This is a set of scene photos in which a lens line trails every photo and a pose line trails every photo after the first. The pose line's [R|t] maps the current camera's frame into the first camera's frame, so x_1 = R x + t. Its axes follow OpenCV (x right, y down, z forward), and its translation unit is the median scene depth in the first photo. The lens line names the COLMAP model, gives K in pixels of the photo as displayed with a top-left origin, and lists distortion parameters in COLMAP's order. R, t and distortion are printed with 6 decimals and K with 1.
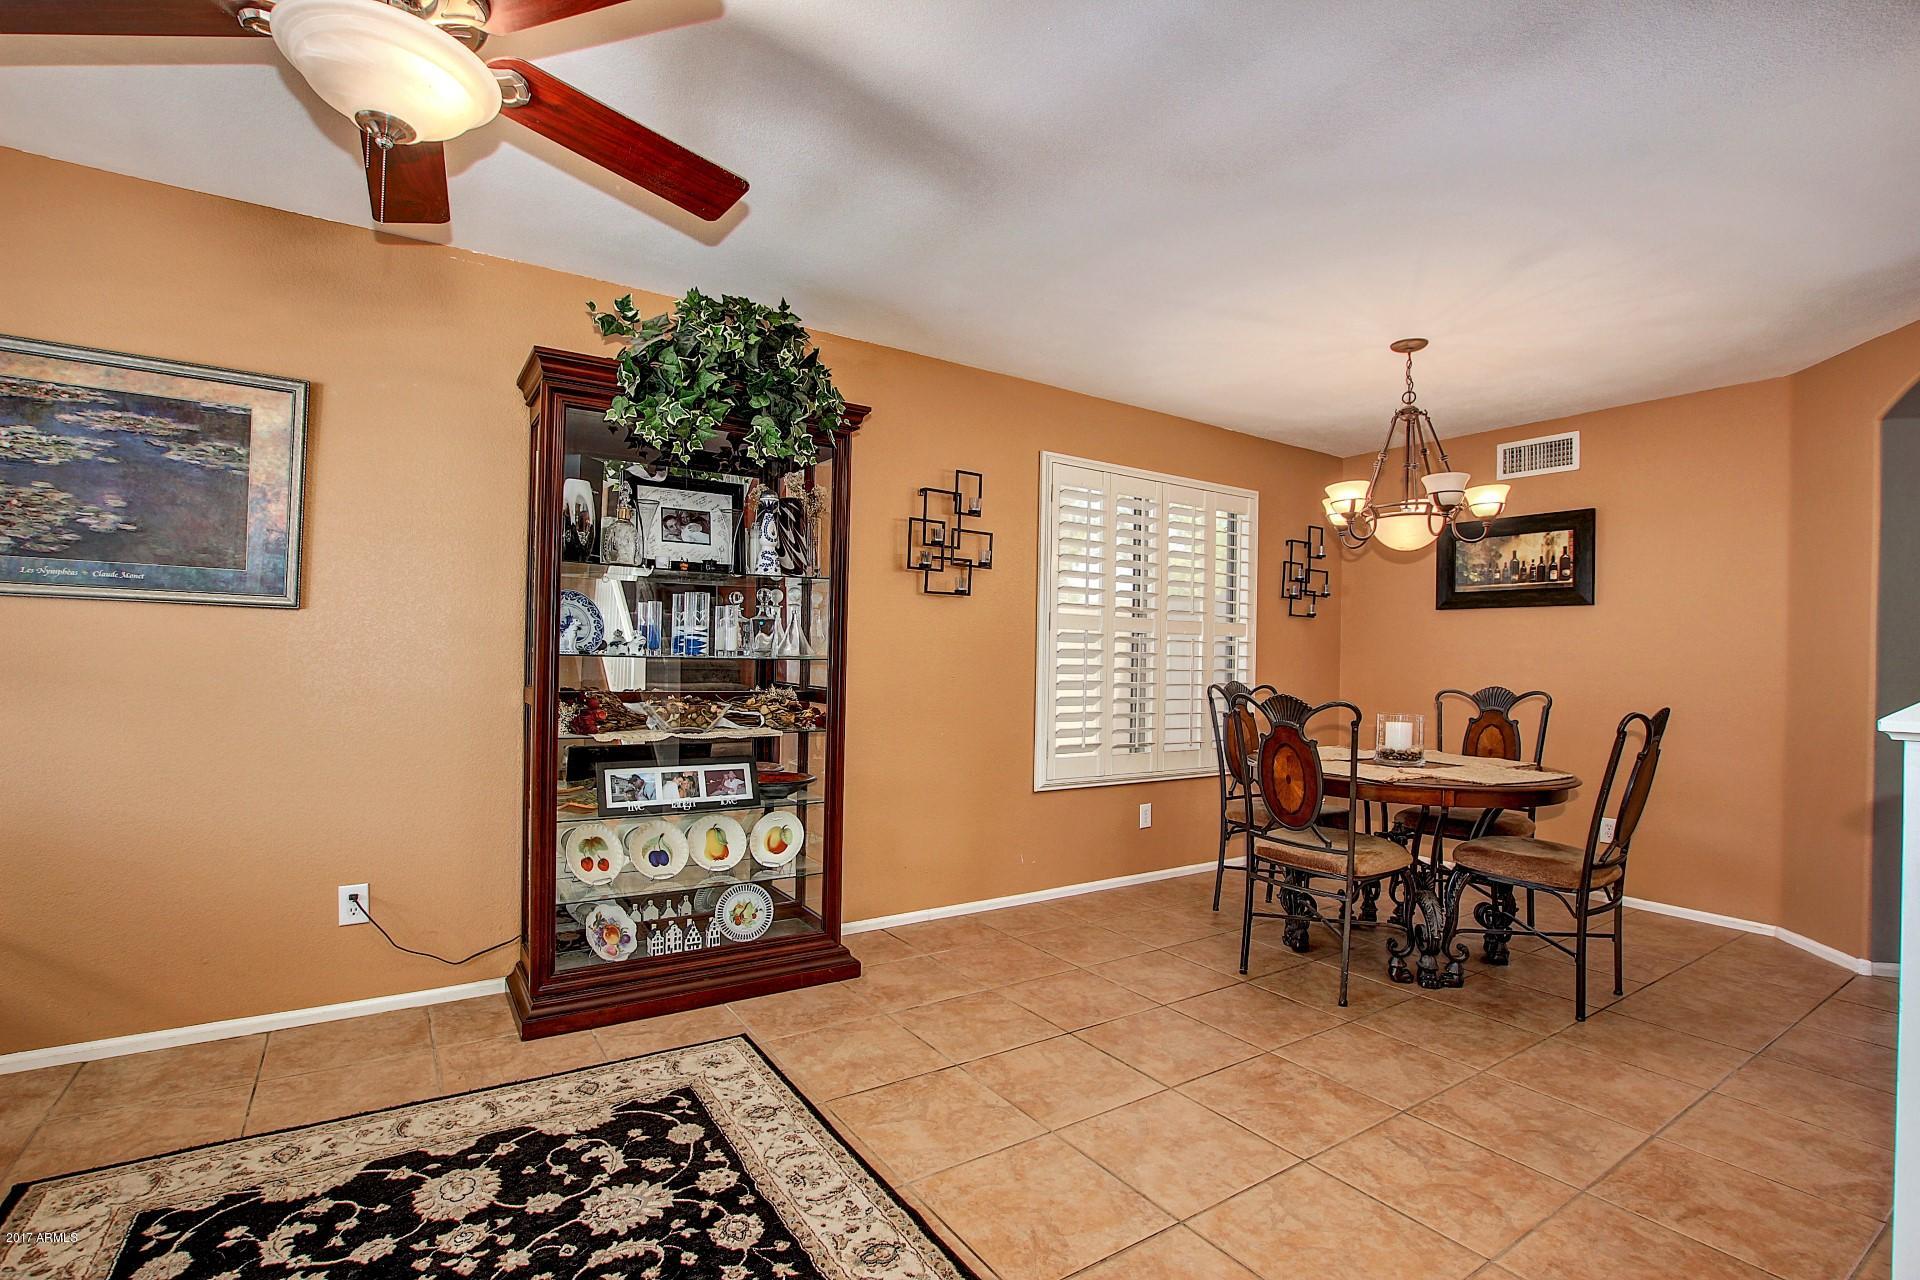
lens RADIAL K [[891.4, 0, 952.7], [0, 891.4, 645.8], [0, 0, 1]] dist [-0.038286, 0.006583]
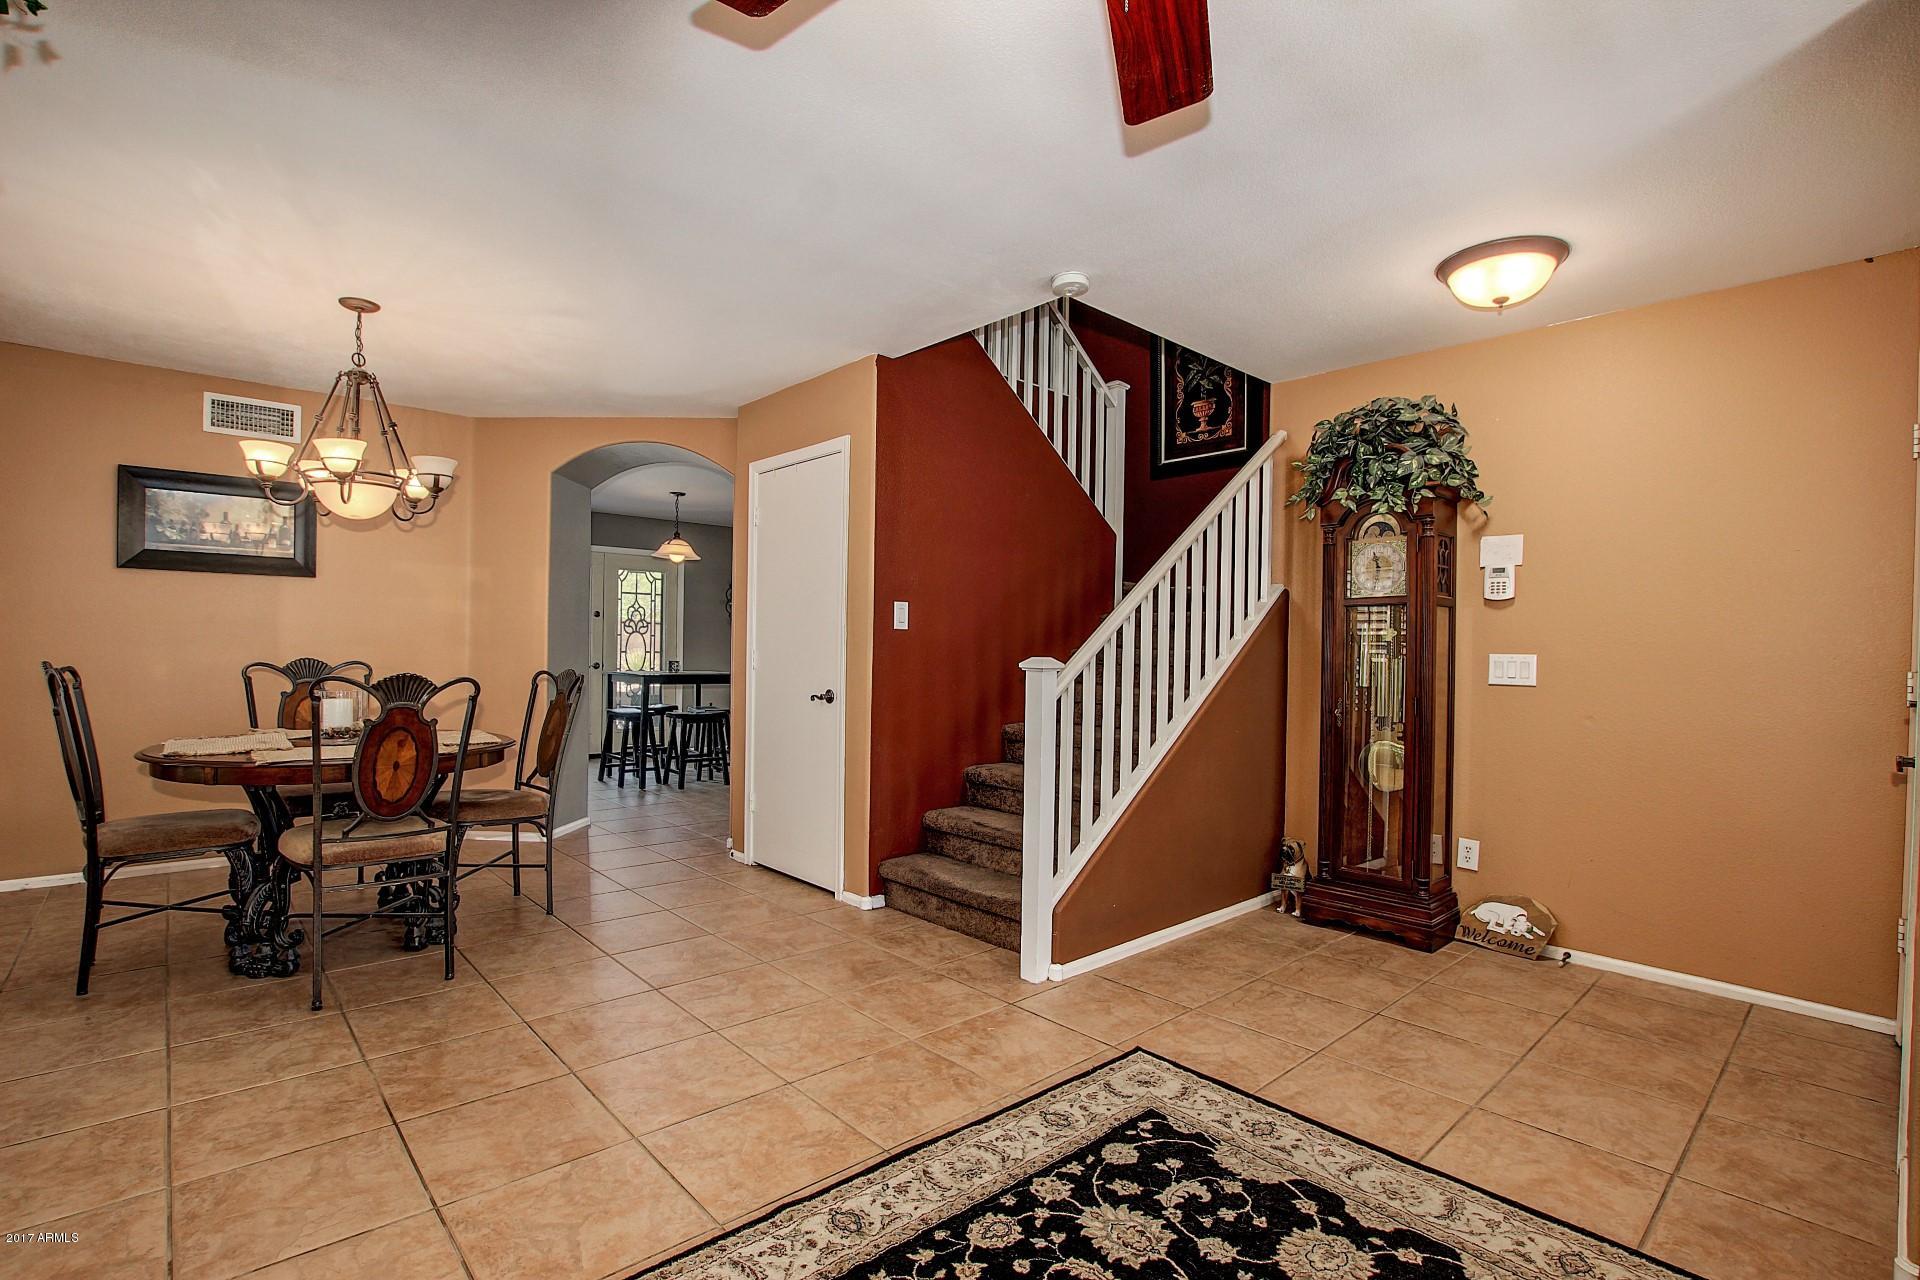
lens RADIAL K [[891.4, 0, 955.7], [0, 891.4, 639.7], [0, 0, 1]] dist [-0.038286, 0.006583]
pose [[-0.148251, -0.014461, 0.988844, -0.845805], [-0.027852, 0.999558, 0.010442, -0.008137], [-0.988557, -0.025993, -0.148588, 0.787916]]
